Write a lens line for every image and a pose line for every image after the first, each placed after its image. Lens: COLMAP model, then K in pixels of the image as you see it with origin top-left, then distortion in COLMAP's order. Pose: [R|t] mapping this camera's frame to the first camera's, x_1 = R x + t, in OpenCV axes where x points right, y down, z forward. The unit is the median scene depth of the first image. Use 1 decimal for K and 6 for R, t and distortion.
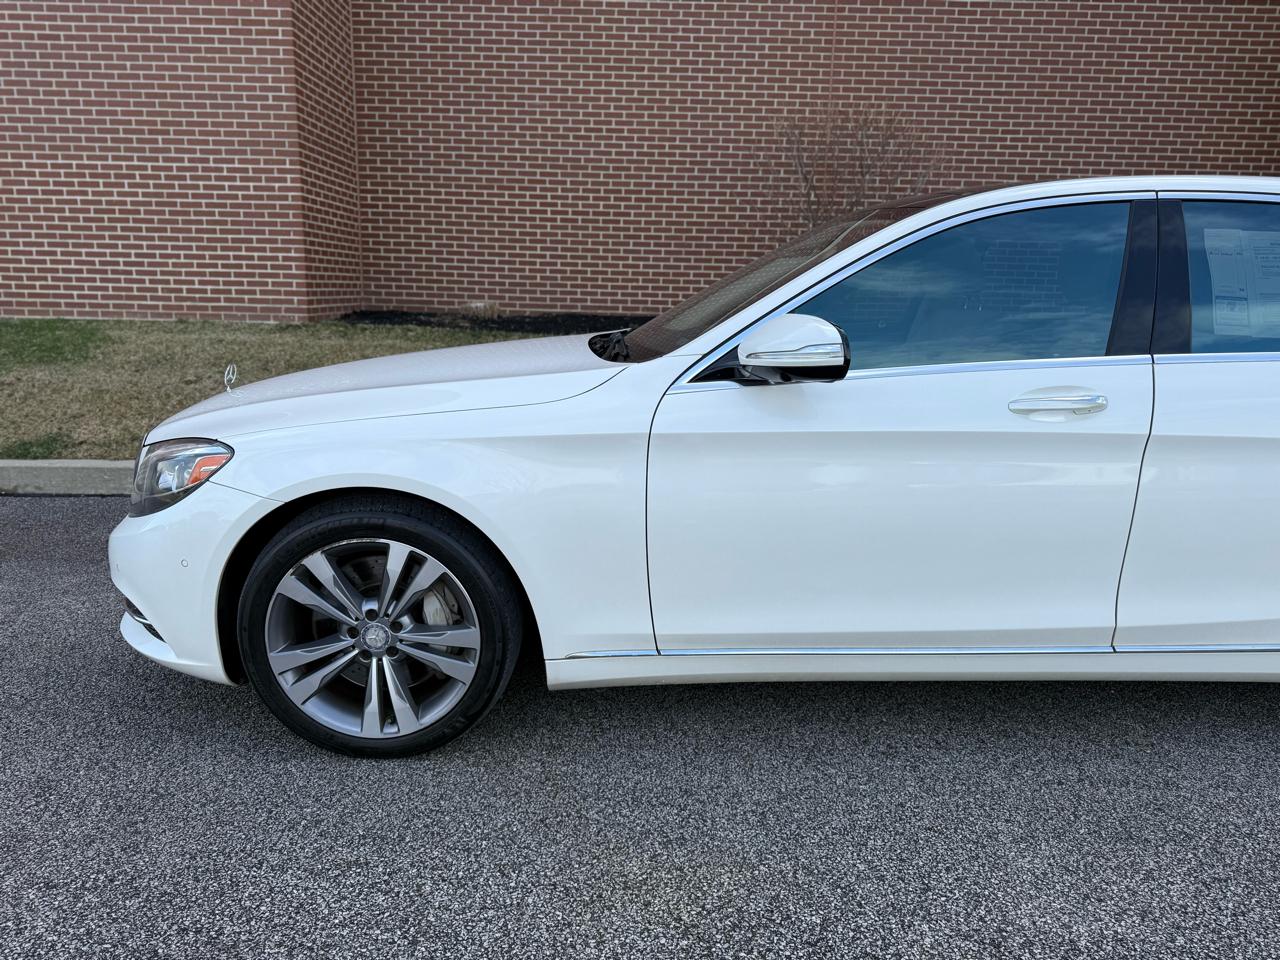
lens RADIAL K [[906.7, 0, 633.3], [0, 906.7, 489.0], [0, 0, 1]] dist [0.023028, -0.028191]
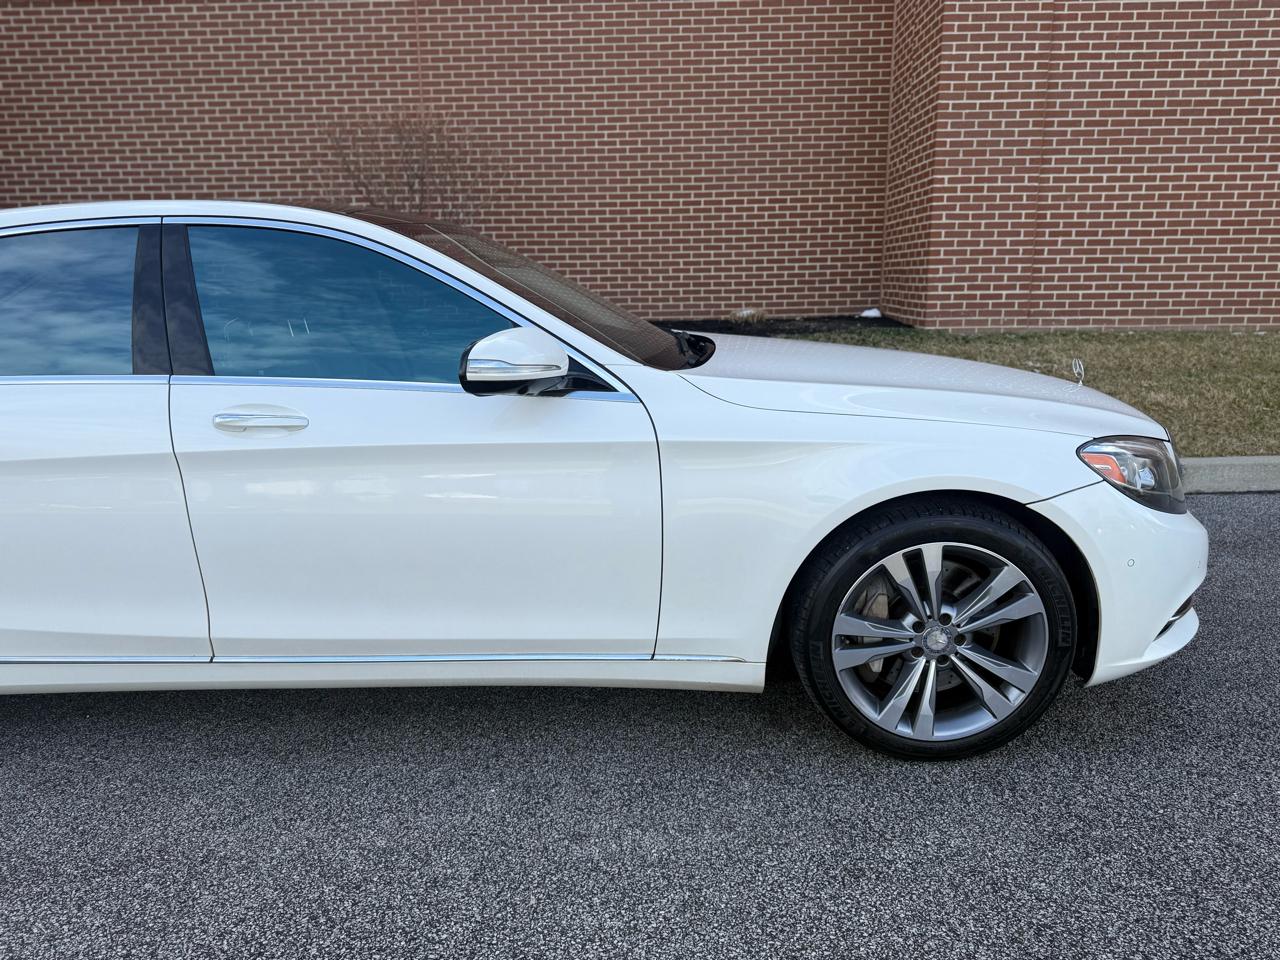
lens RADIAL K [[906.7, 0, 634.9], [0, 906.7, 486.0], [0, 0, 1]] dist [0.023028, -0.028191]
pose [[0.999163, -0.033467, -0.023536, 0.460768], [0.033547, 0.999433, 0.003022, -0.004984], [0.023422, -0.003809, 0.999718, 0.011108]]
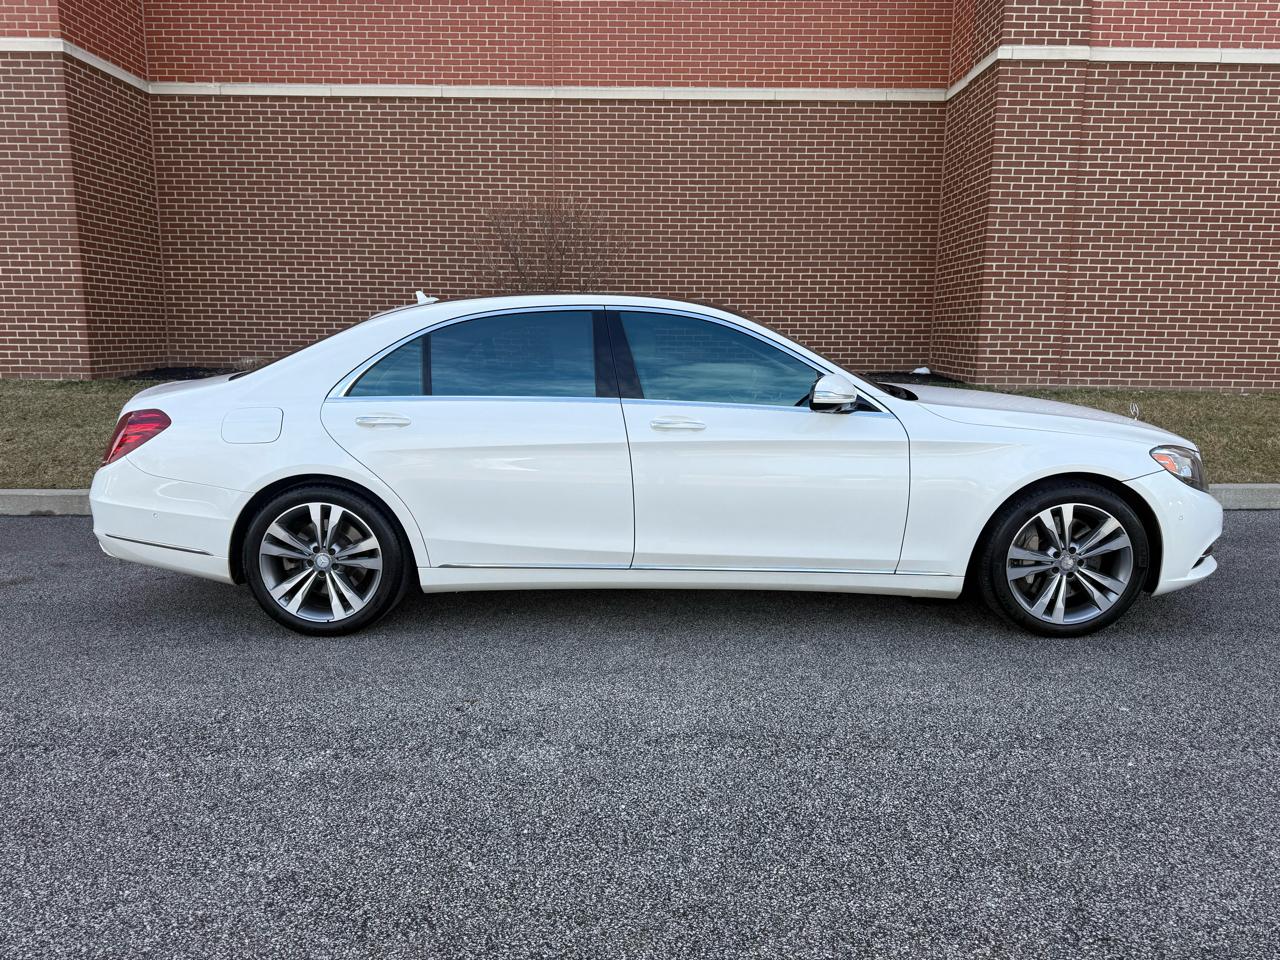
lens RADIAL K [[906.7, 0, 640.0], [0, 906.7, 487.9], [0, 0, 1]] dist [0.023028, -0.028191]
pose [[0.999920, -0.012235, -0.003134, 0.330913], [0.012063, 0.998679, -0.049946, 0.026675], [0.003741, 0.049904, 0.998747, -0.175331]]
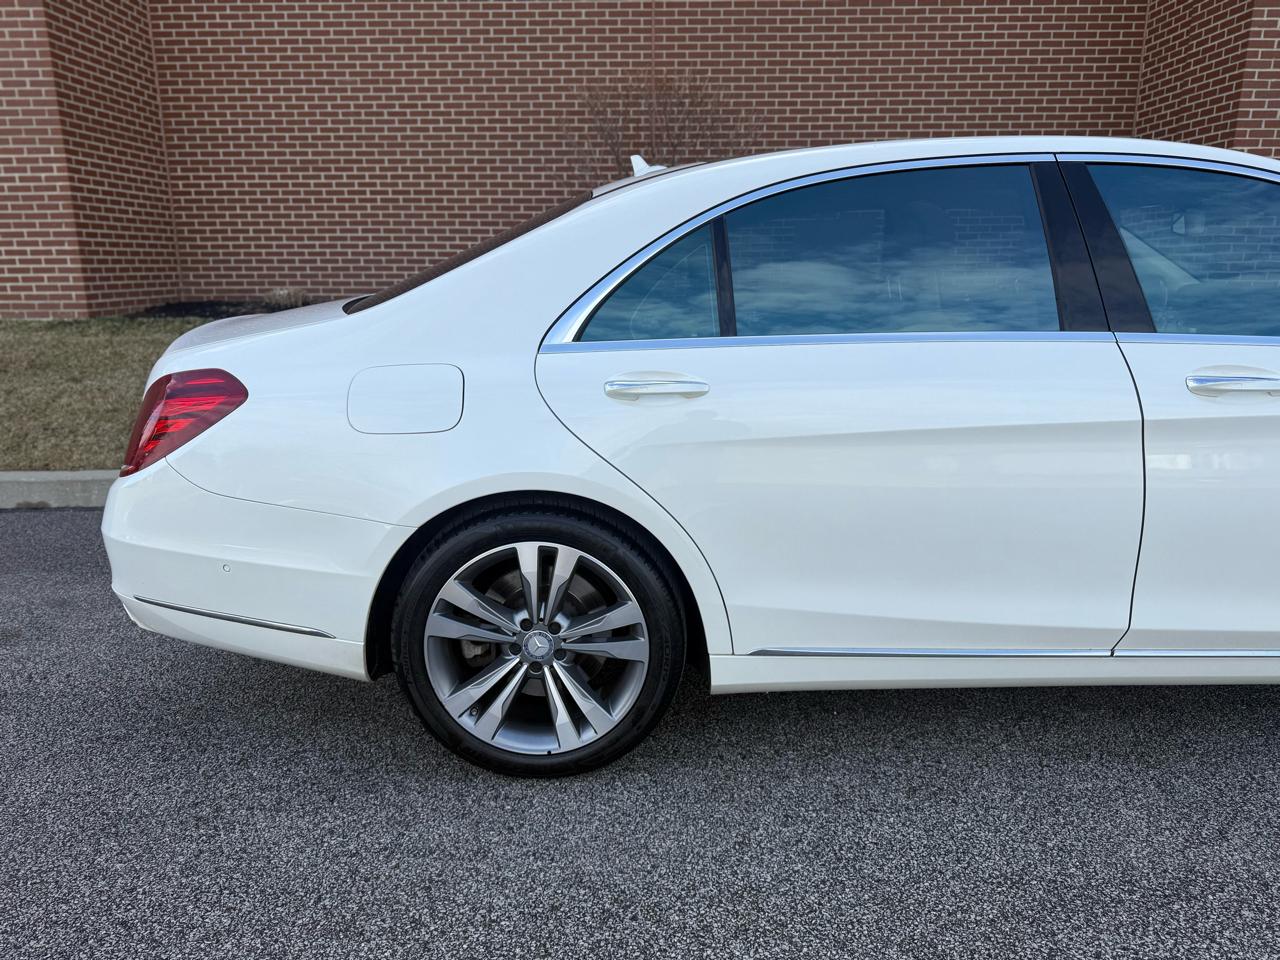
lens RADIAL K [[906.7, 0, 641.6], [0, 906.7, 485.4], [0, 0, 1]] dist [0.023028, -0.028191]
pose [[0.999592, -0.027781, -0.006708, 0.199355], [0.027915, 0.999393, 0.020863, -0.009796], [0.006124, -0.021042, 0.999760, 0.038214]]
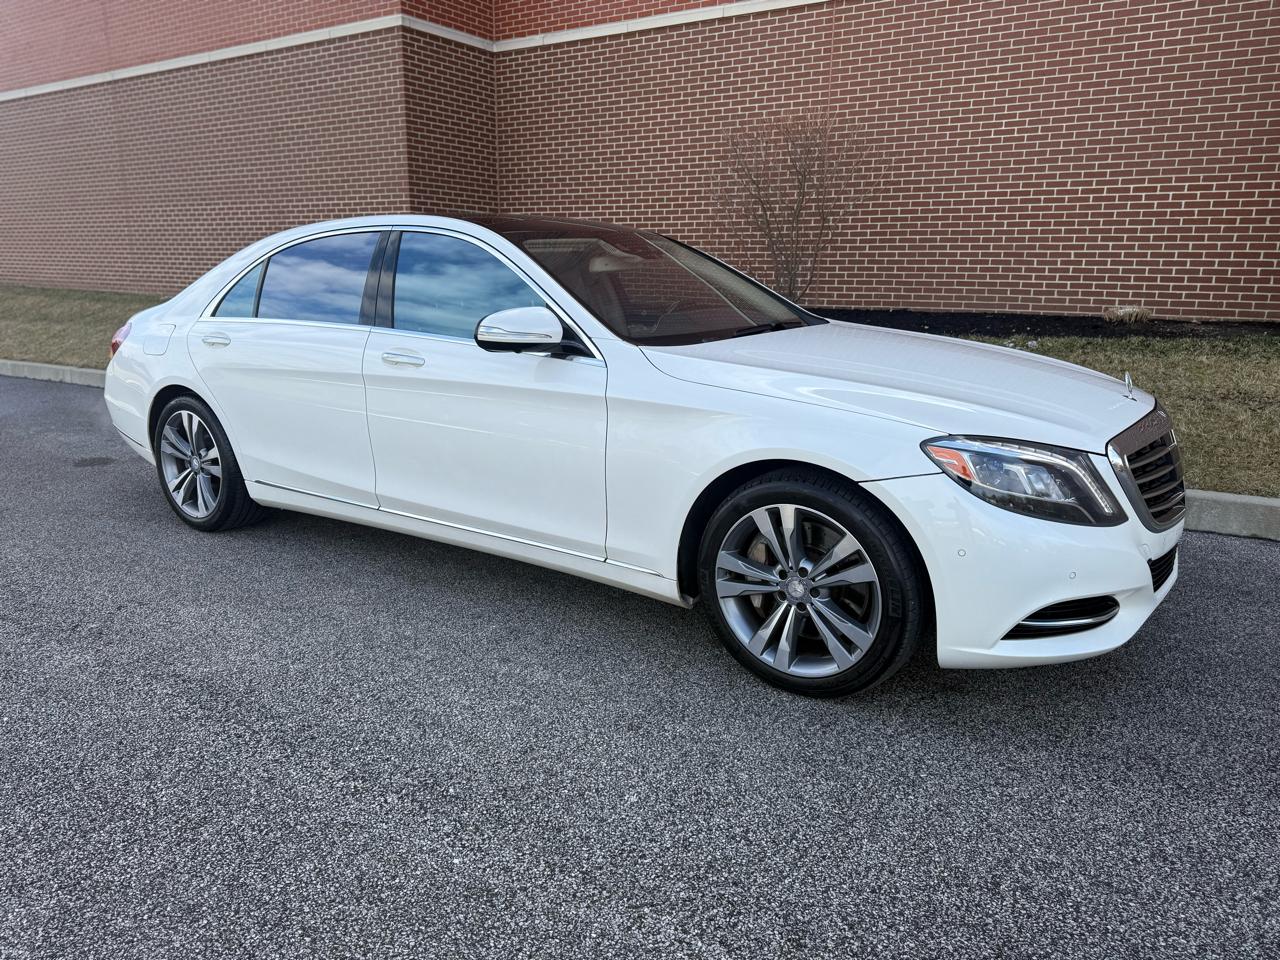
lens RADIAL K [[906.7, 0, 631.5], [0, 906.7, 482.6], [0, 0, 1]] dist [0.023028, -0.028191]
pose [[0.833362, 0.114973, -0.540637, 0.658698], [-0.112544, 0.992932, 0.037680, 0.001941], [0.541148, 0.029445, 0.840411, -0.015717]]
